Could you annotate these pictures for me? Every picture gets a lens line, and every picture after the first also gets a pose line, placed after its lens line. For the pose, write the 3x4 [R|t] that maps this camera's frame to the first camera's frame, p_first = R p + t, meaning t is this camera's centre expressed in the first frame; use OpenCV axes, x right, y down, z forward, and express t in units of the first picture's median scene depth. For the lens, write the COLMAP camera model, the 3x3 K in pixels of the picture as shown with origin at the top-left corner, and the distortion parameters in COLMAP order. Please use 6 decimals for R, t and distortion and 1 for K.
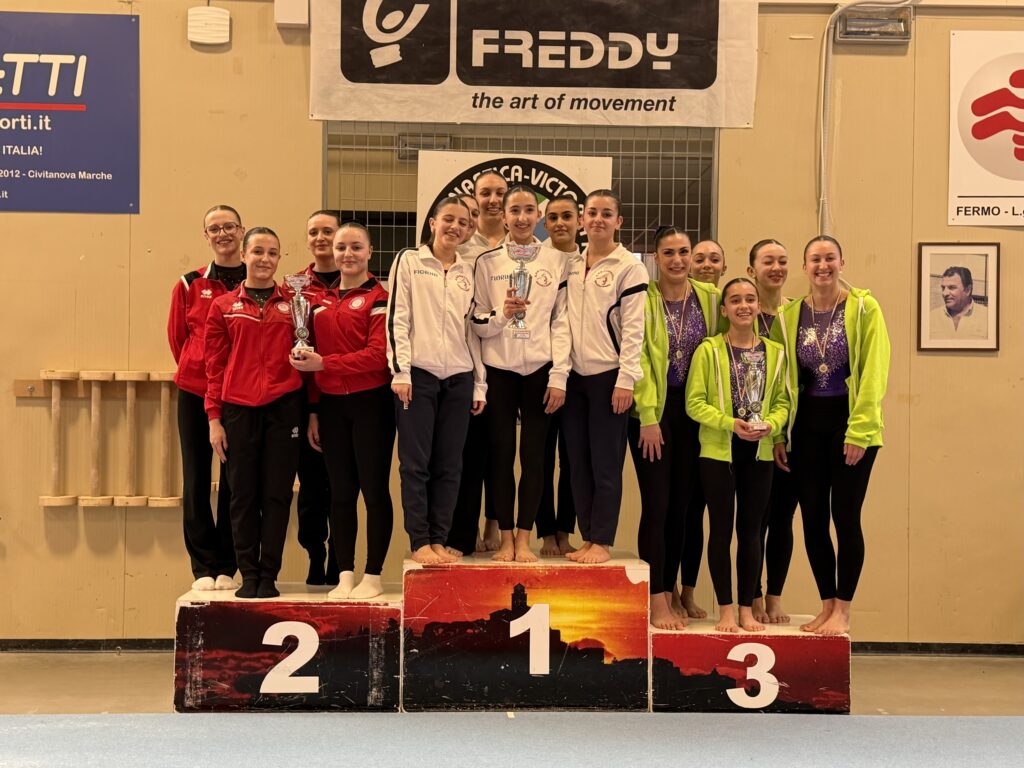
lens RADIAL K [[1219.3, 0, 551.0], [0, 1219.3, 391.6], [0, 0, 1]] dist [0.014605, 0.171282]
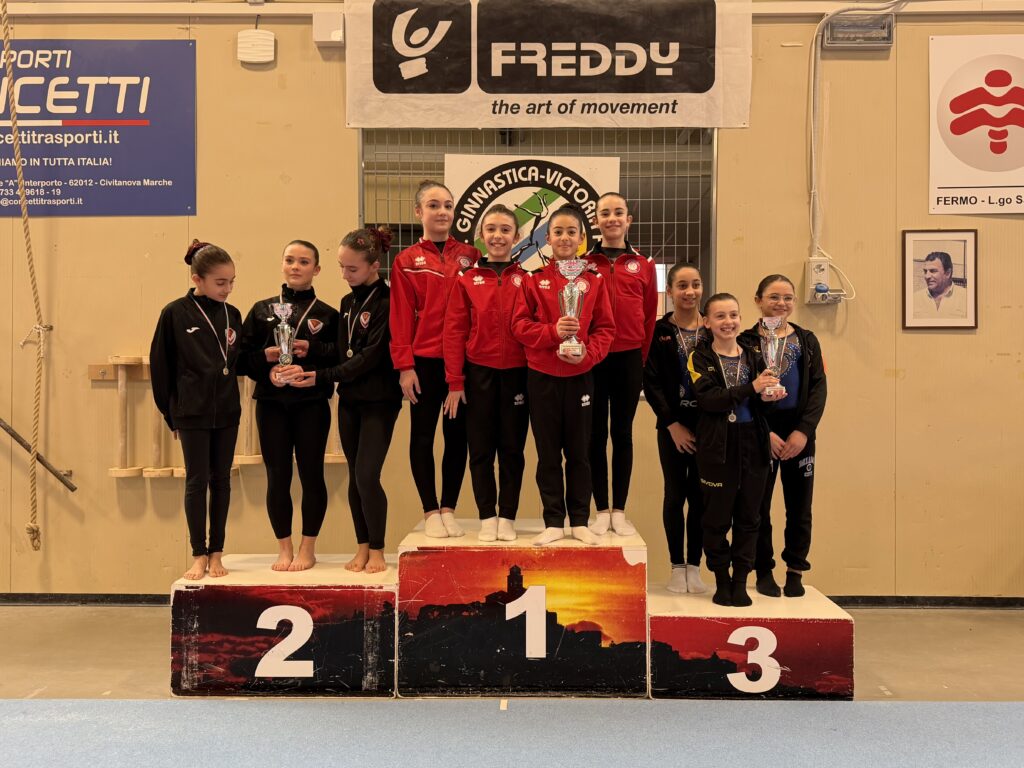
lens RADIAL K [[910.2, 0, 554.6], [0, 910.2, 386.3], [0, 0, 1]] dist [0.079407, -0.179859]
pose [[0.998989, -0.010177, -0.043798, 0.026074], [0.010956, 0.999785, 0.017593, -0.000273], [0.043609, -0.018055, 0.998886, 0.173157]]
